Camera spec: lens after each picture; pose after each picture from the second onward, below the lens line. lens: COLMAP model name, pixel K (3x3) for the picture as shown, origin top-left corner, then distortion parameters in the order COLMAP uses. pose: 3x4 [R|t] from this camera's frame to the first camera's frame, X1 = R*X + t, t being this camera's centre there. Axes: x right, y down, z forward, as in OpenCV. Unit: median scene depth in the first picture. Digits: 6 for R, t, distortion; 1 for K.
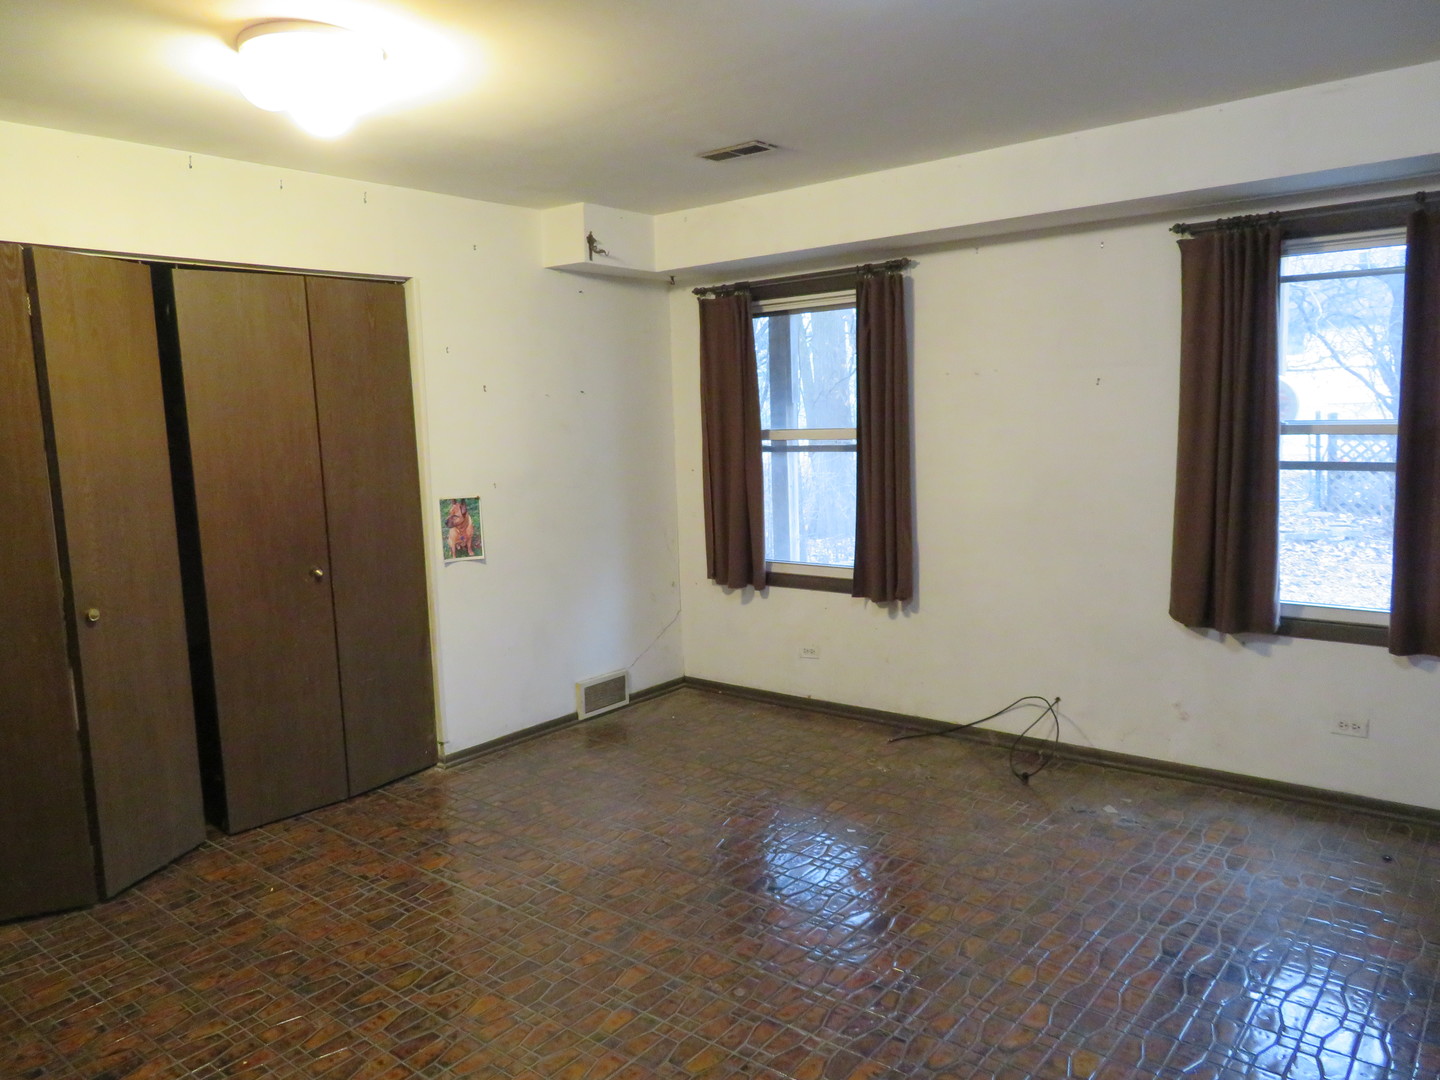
lens RADIAL K [[1030.1, 0, 719.4], [0, 1030.1, 541.1], [0, 0, 1]] dist [-0.007570, -0.000205]
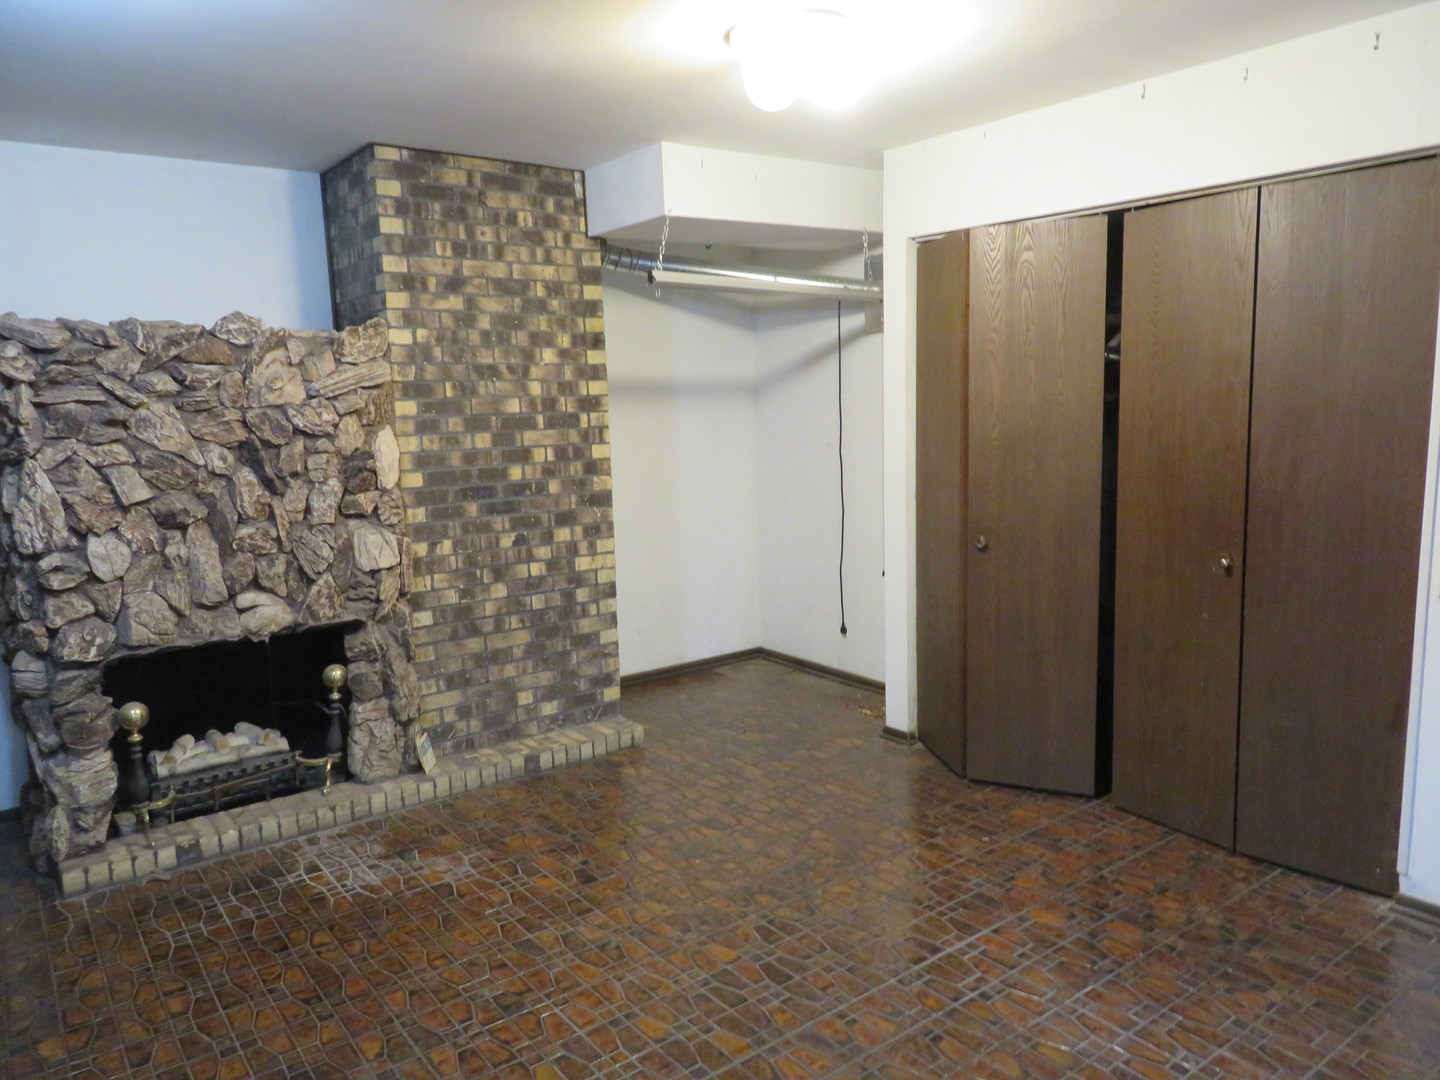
lens RADIAL K [[1030.1, 0, 720.1], [0, 1030.1, 537.6], [0, 0, 1]] dist [-0.007570, -0.000205]
pose [[-0.232396, 0.178311, -0.956137, 0.523586], [-0.092346, 0.974565, 0.204193, -0.131016], [0.968227, 0.135749, -0.210019, 0.873314]]
